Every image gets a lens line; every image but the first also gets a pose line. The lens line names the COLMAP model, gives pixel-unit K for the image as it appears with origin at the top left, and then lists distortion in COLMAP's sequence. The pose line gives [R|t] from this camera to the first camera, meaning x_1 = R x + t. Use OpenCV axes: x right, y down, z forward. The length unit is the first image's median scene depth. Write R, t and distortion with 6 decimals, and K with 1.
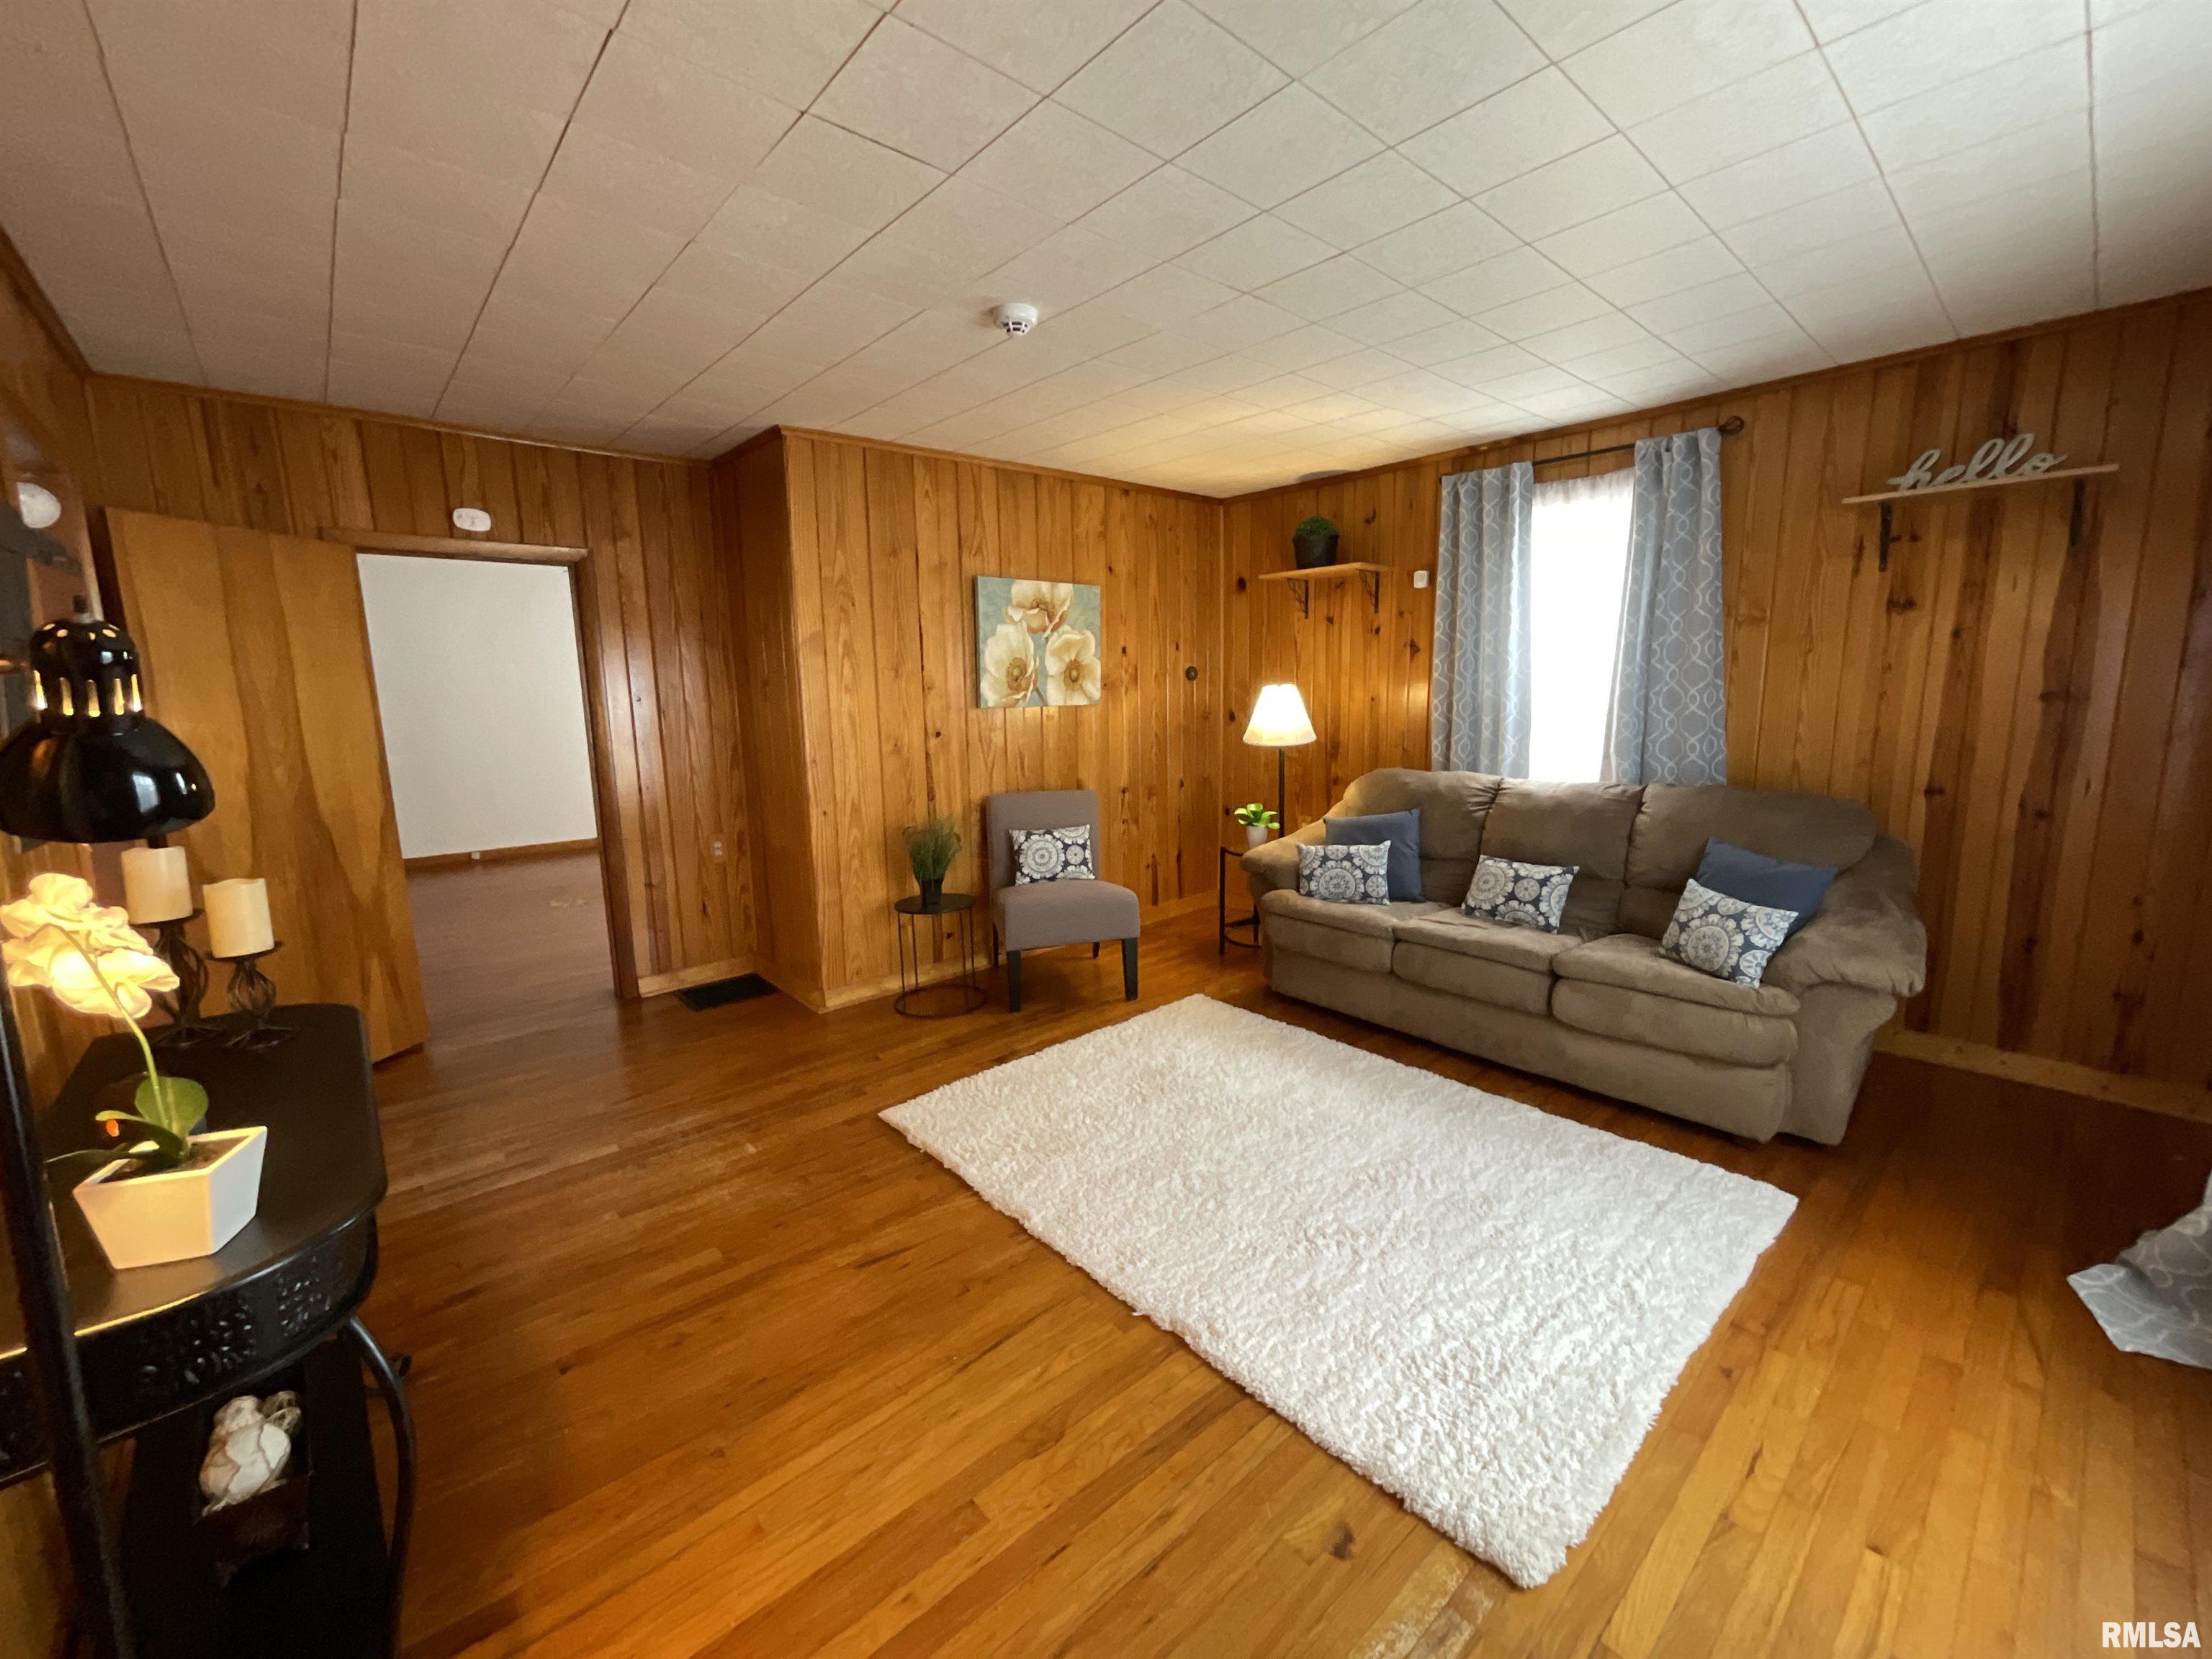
lens RADIAL K [[897.6, 0, 1106.0], [0, 897.6, 835.7], [0, 0, 1]] dist [-0.010001, -0.000389]
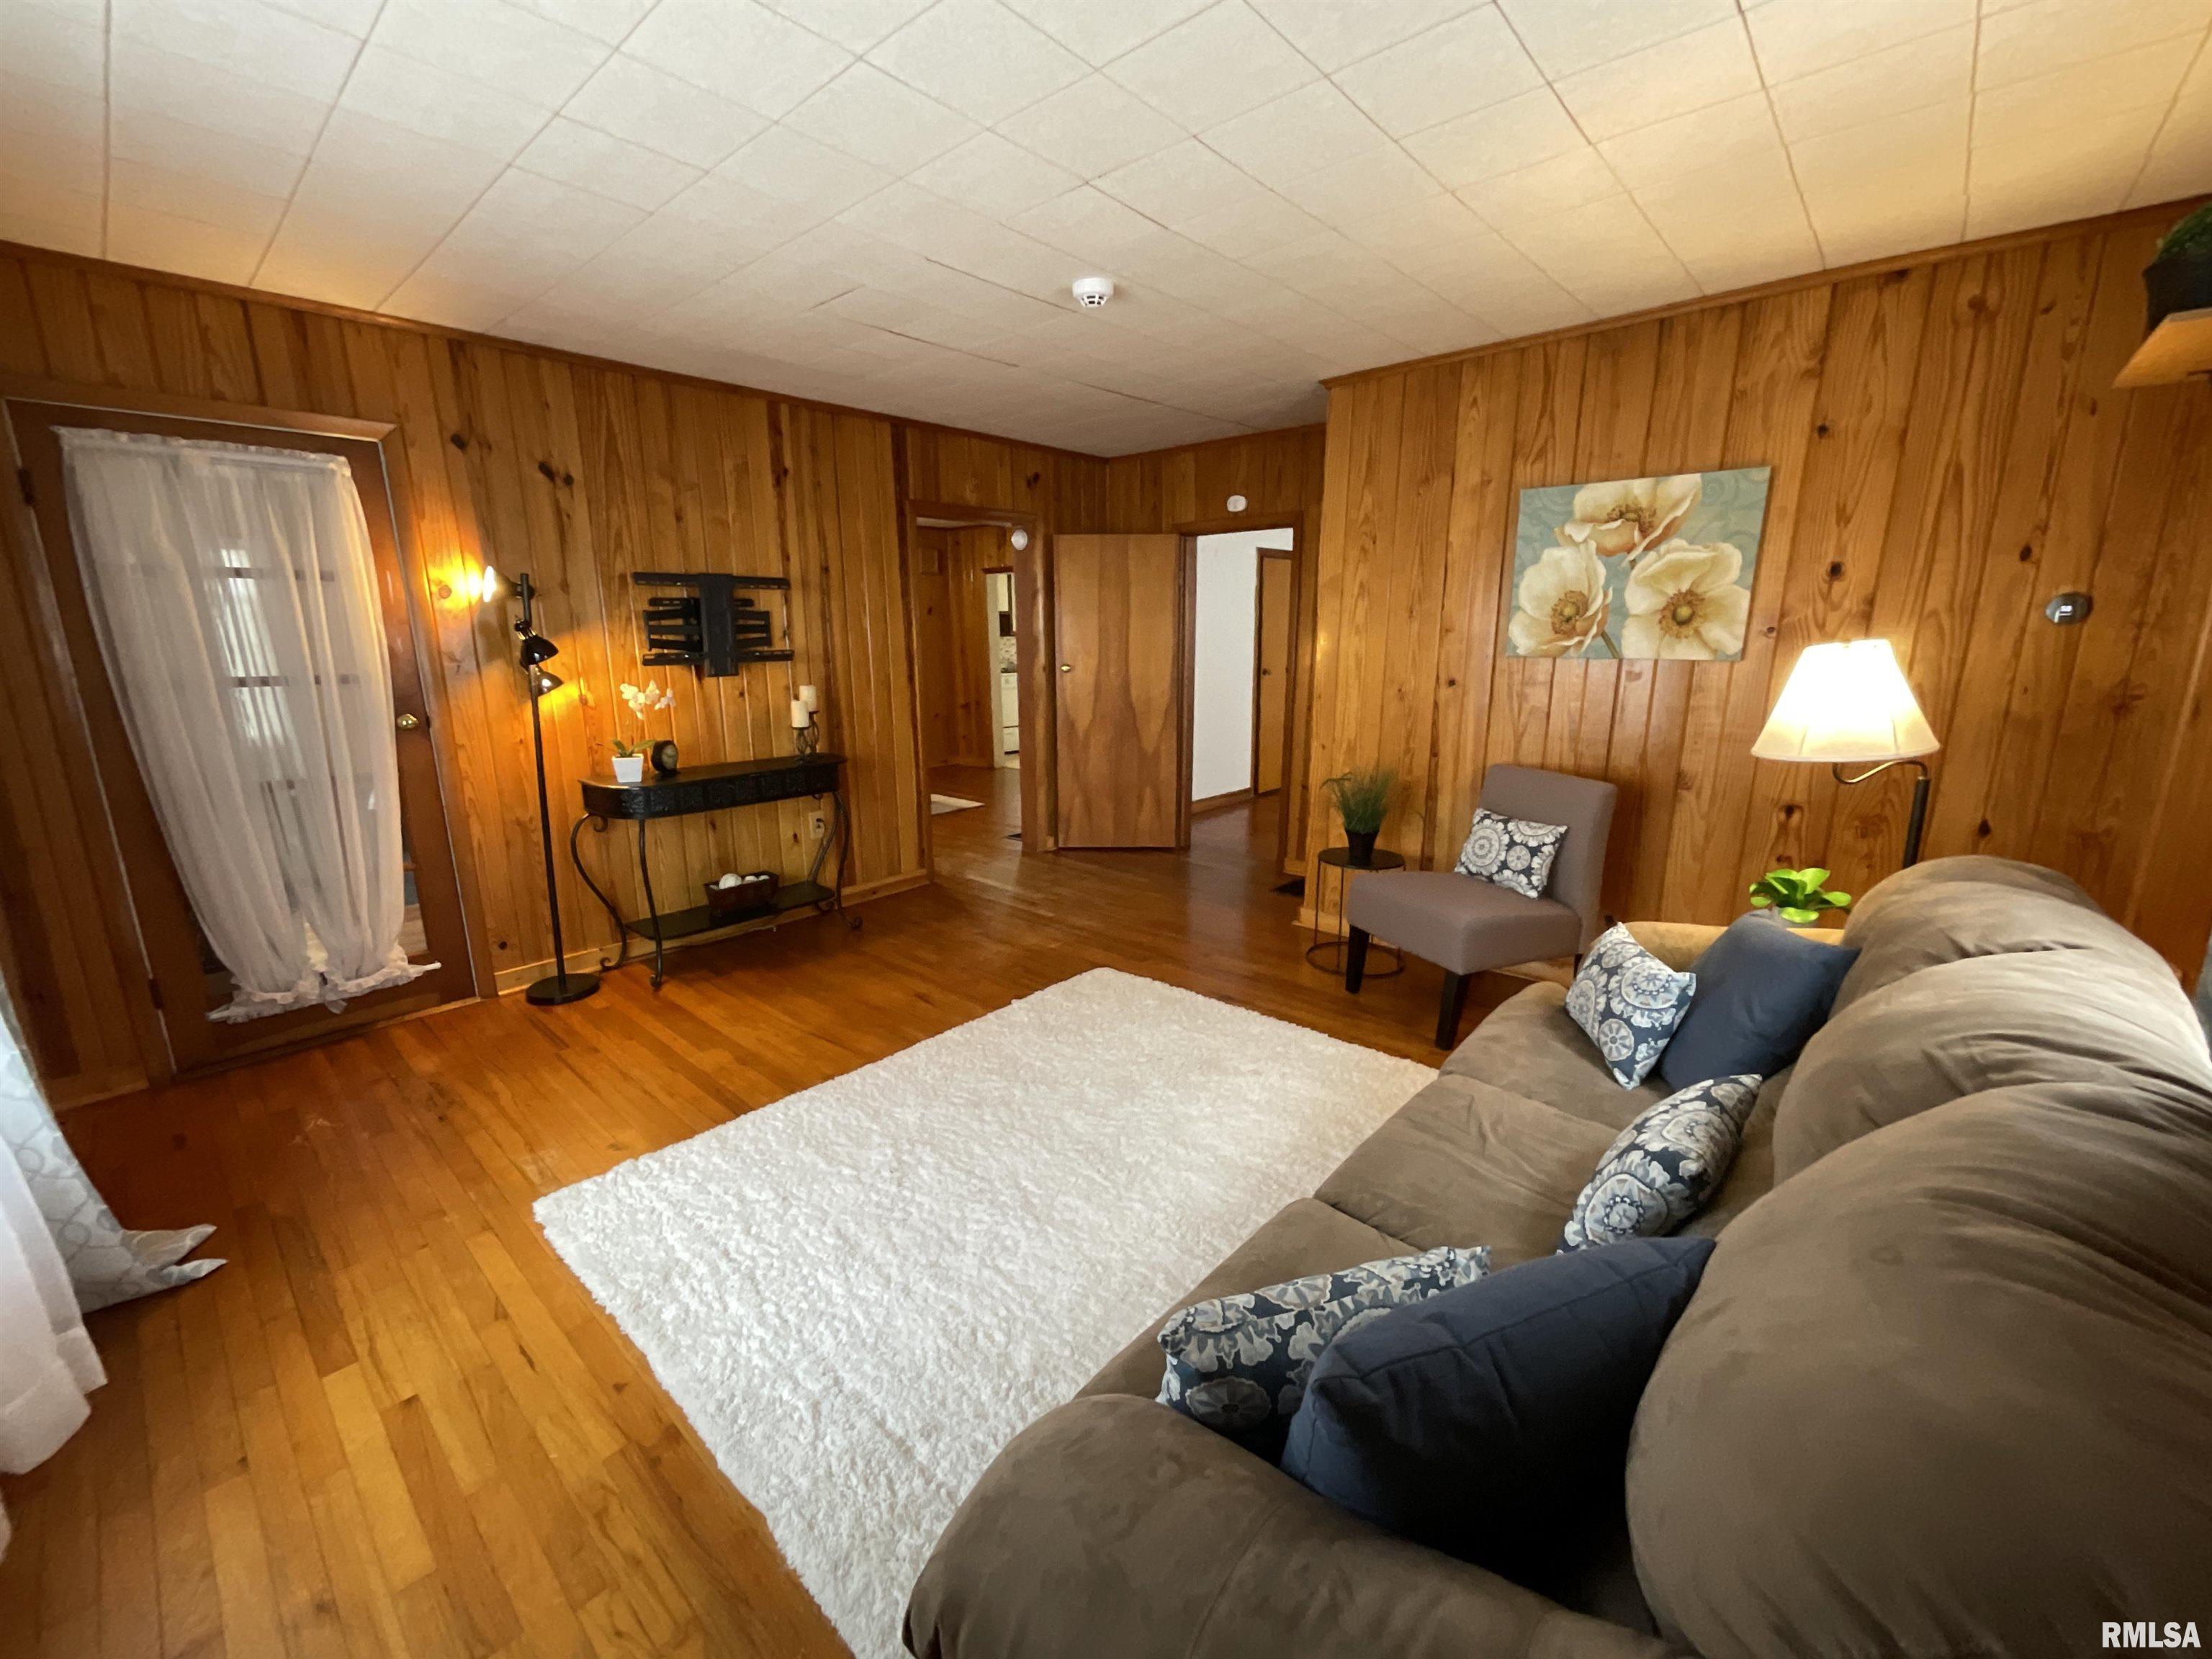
lens RADIAL K [[897.6, 0, 1106.0], [0, 897.6, 835.7], [0, 0, 1]] dist [-0.010001, -0.000389]
pose [[0.111874, 0.242654, -0.963641, 0.649593], [-0.159354, 0.961559, 0.223629, -0.110023], [0.980862, 0.128542, 0.146241, 0.549778]]
